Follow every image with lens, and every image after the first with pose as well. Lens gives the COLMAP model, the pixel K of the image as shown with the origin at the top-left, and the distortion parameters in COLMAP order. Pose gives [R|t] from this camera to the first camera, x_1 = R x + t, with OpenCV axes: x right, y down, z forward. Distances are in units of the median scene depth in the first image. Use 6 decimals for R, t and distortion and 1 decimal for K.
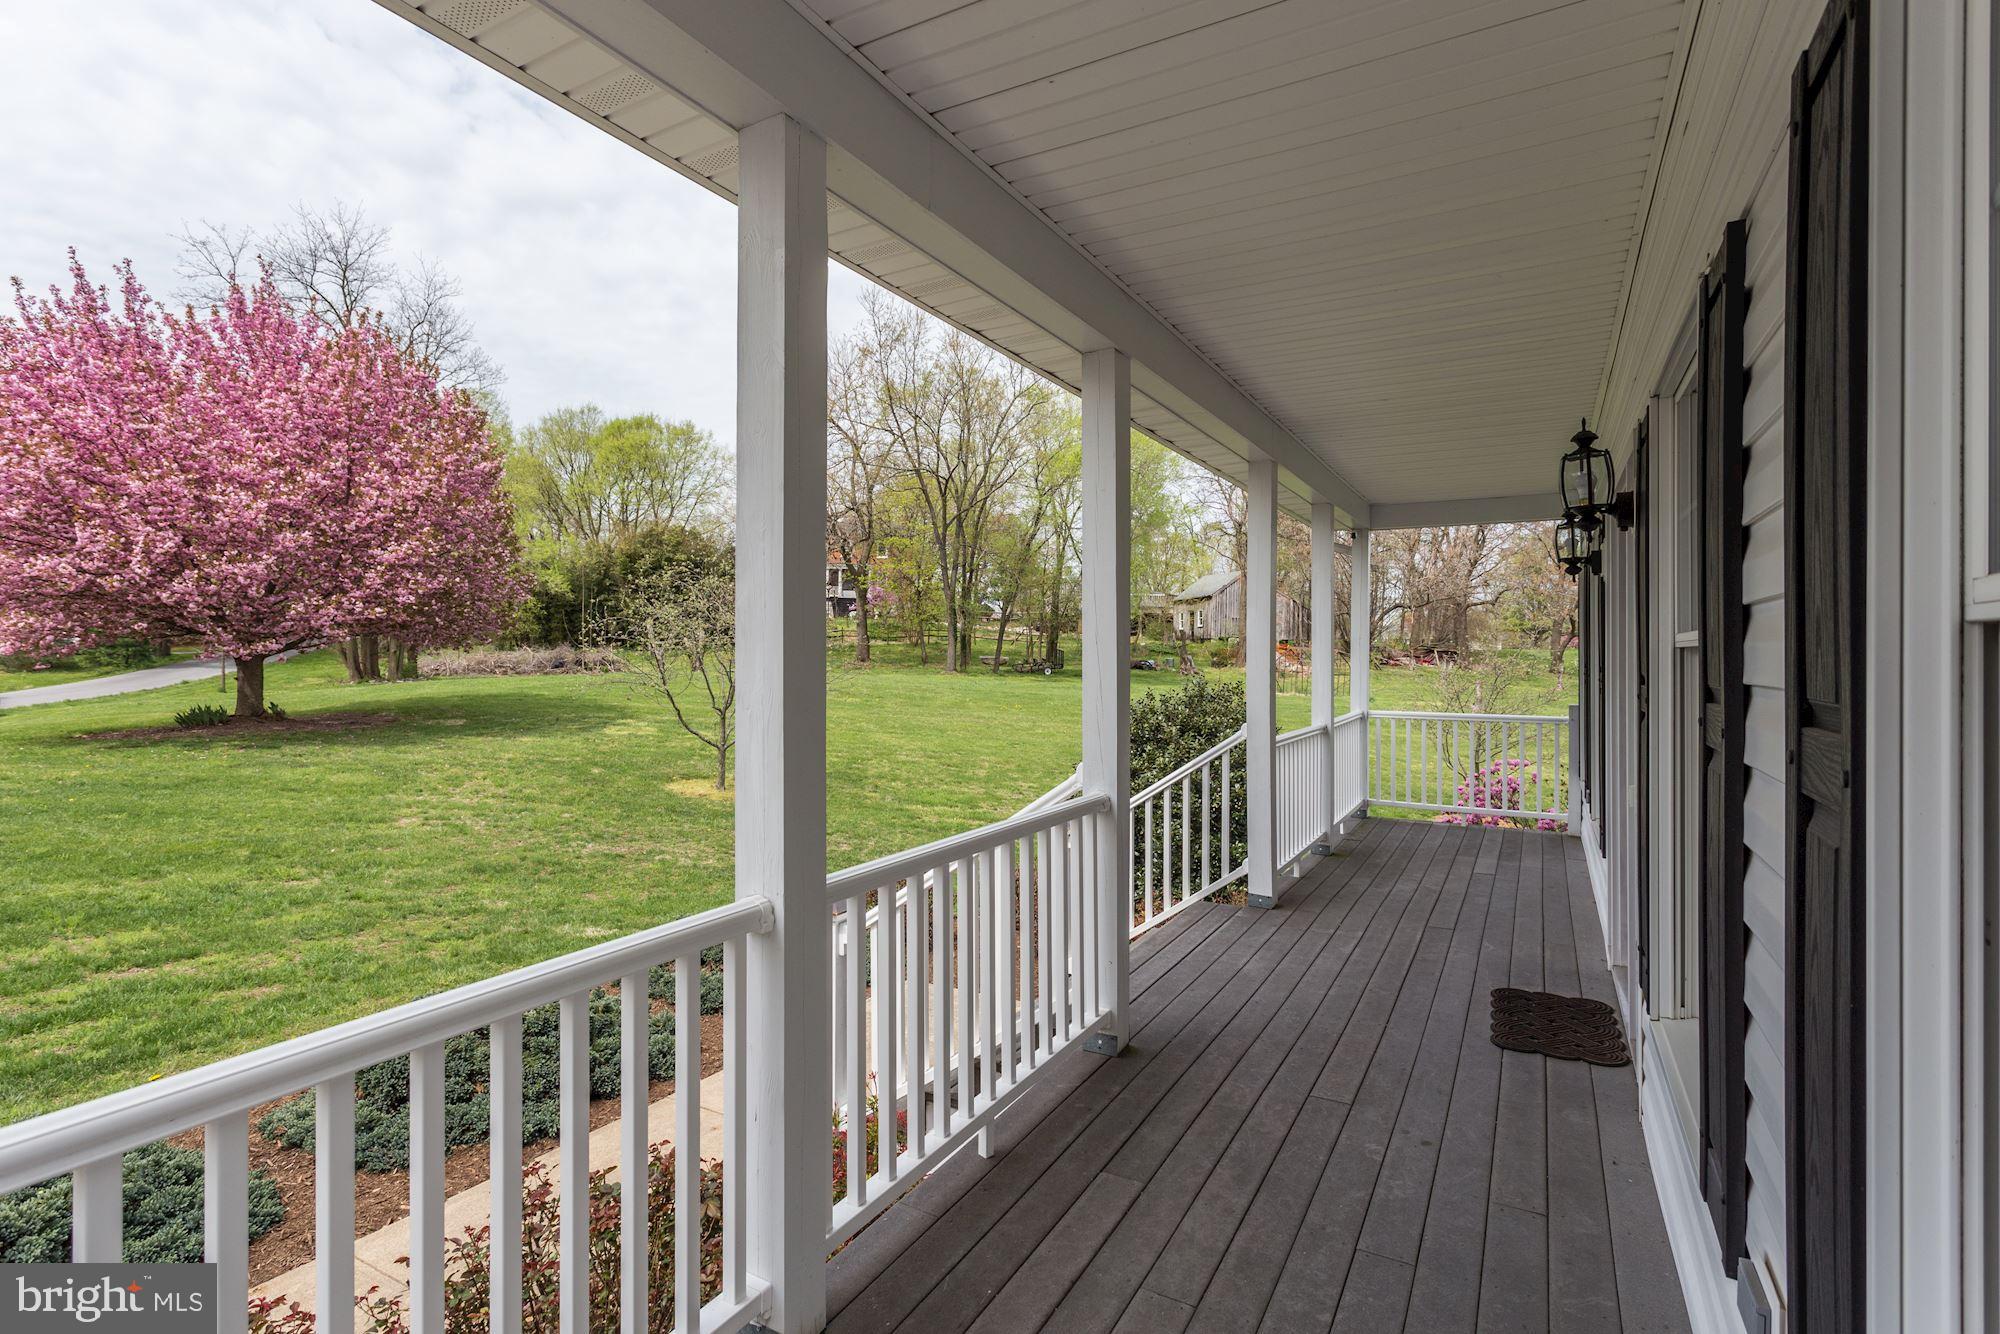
lens RADIAL K [[1005.0, 0, 977.7], [0, 1005.0, 656.5], [0, 0, 1]] dist [-0.000386, -0.000087]
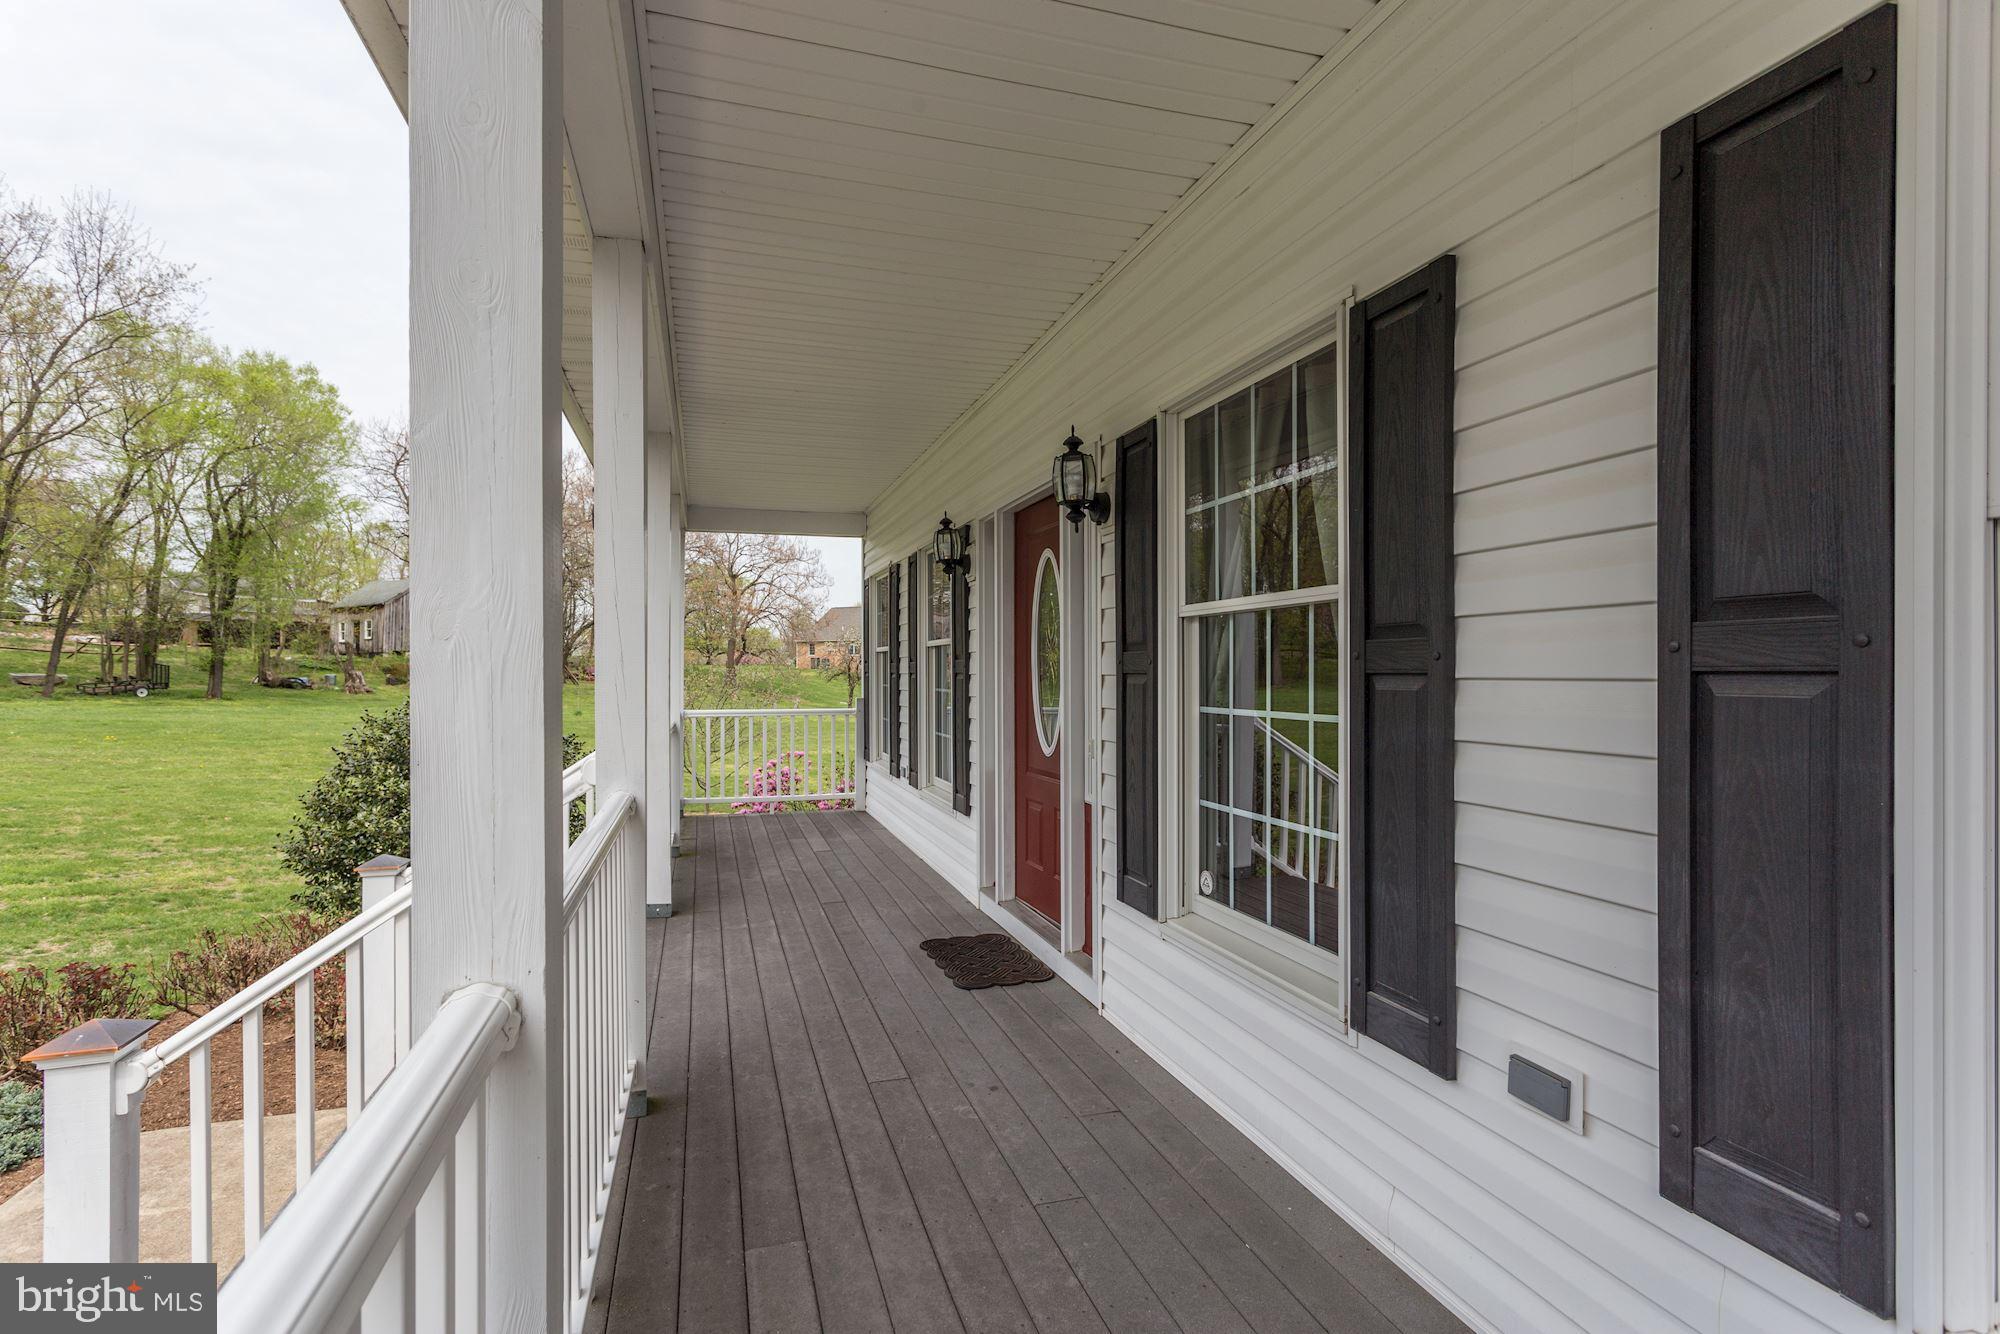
lens RADIAL K [[964.9, 0, 994.9], [0, 964.9, 676.4], [0, 0, 1]] dist [-0.001070, -0.000271]
pose [[0.680774, -0.007413, 0.732456, -0.177484], [0.007051, 0.999969, 0.003567, 0.030813], [-0.732459, 0.002737, 0.680805, 0.191336]]
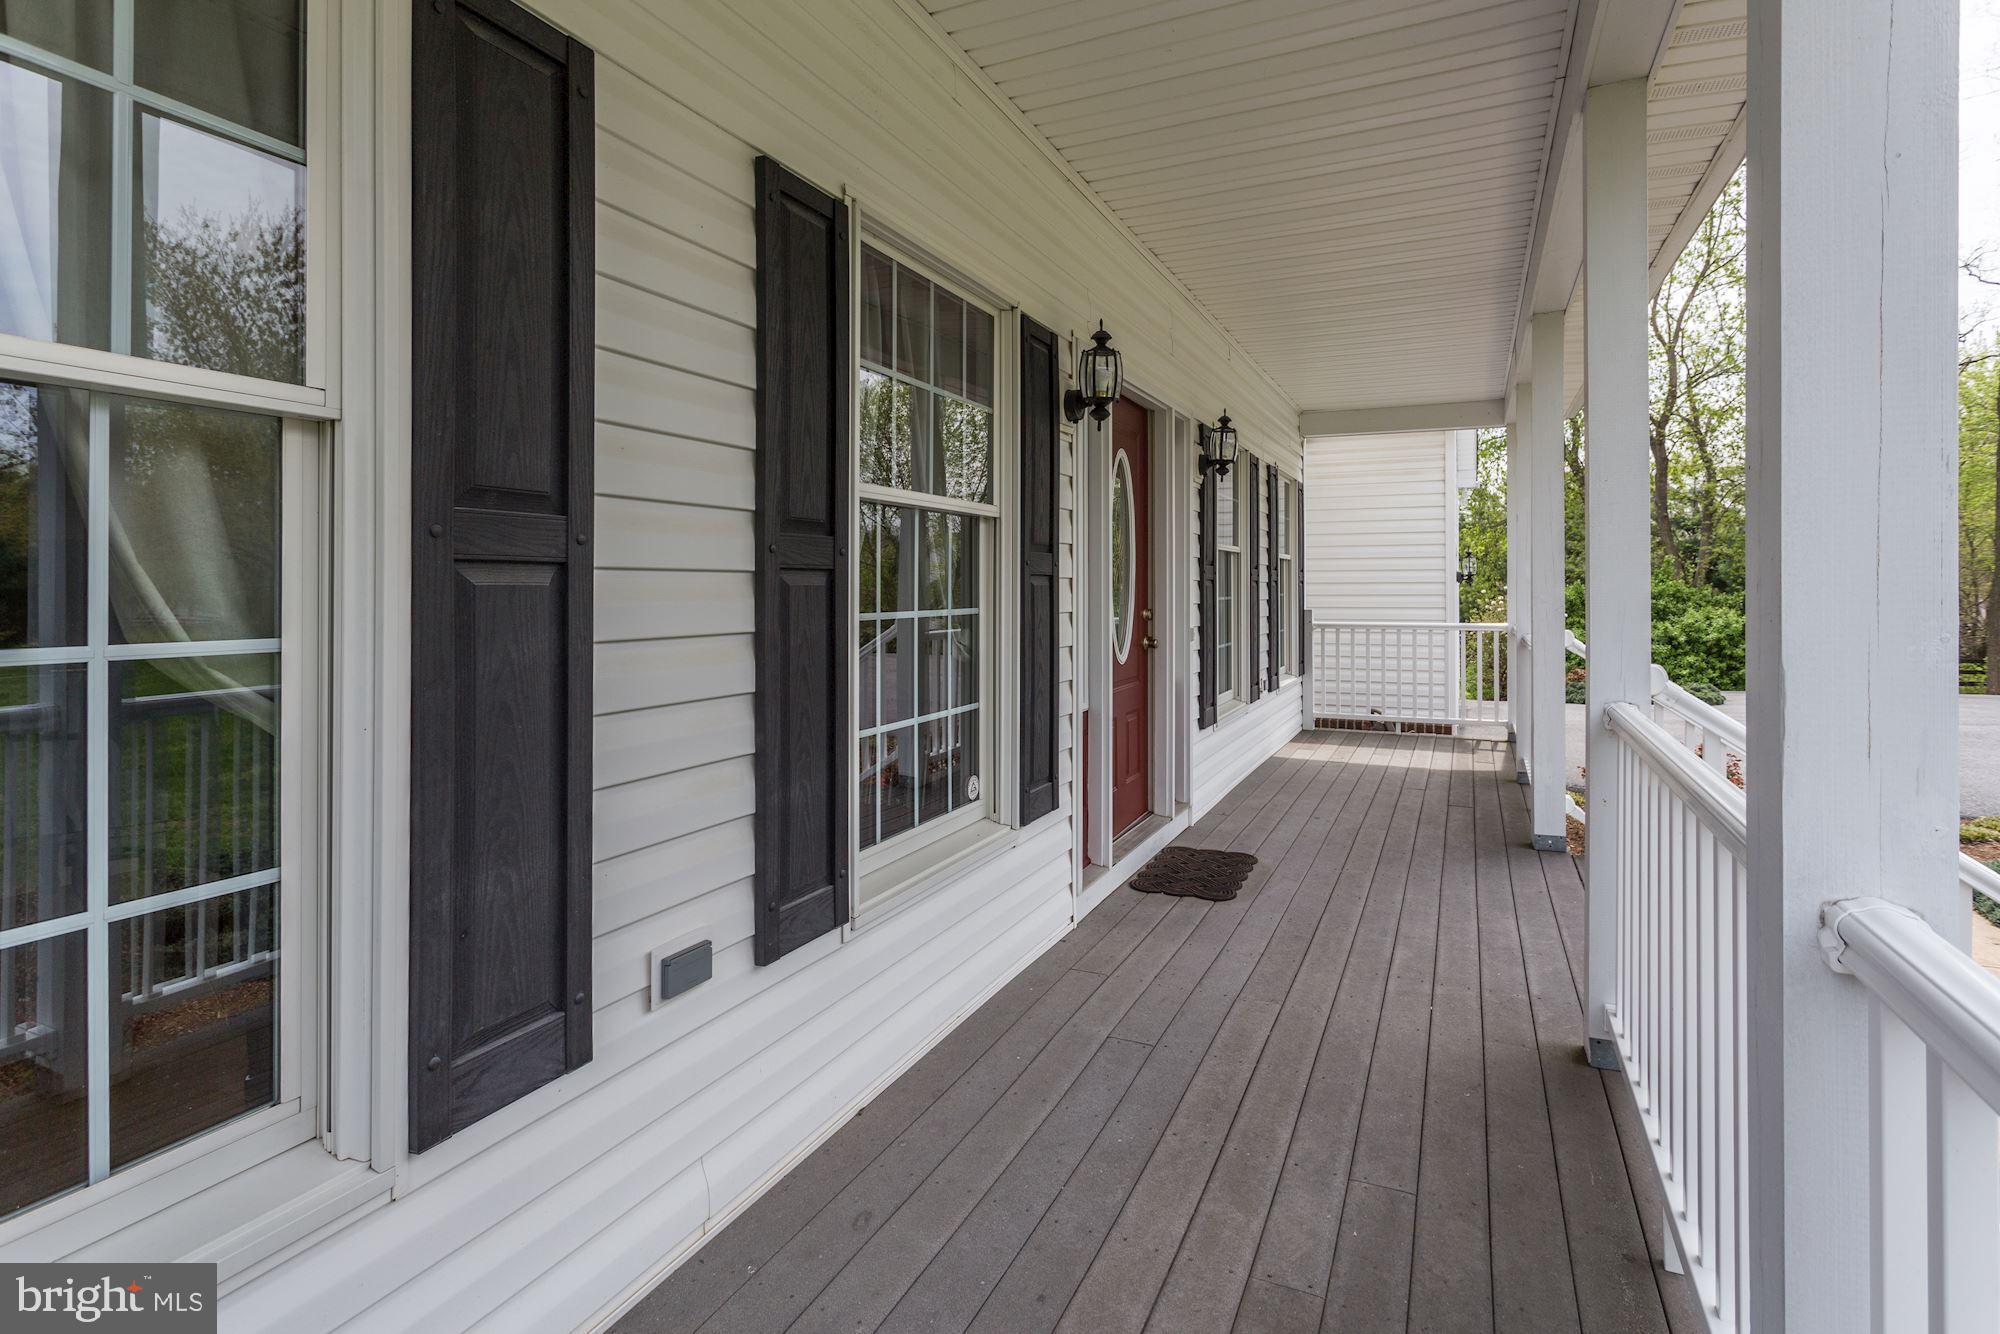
lens RADIAL K [[926.3, 0, 1124.5], [0, 926.3, 582.4], [0, 0, 1]] dist [0.018193, -0.000146]
pose [[-0.988219, -0.006114, -0.152925, 0.647544], [-0.006050, 0.999981, -0.000884, 0.041809], [0.152928, 0.000052, -0.988237, 1.582824]]
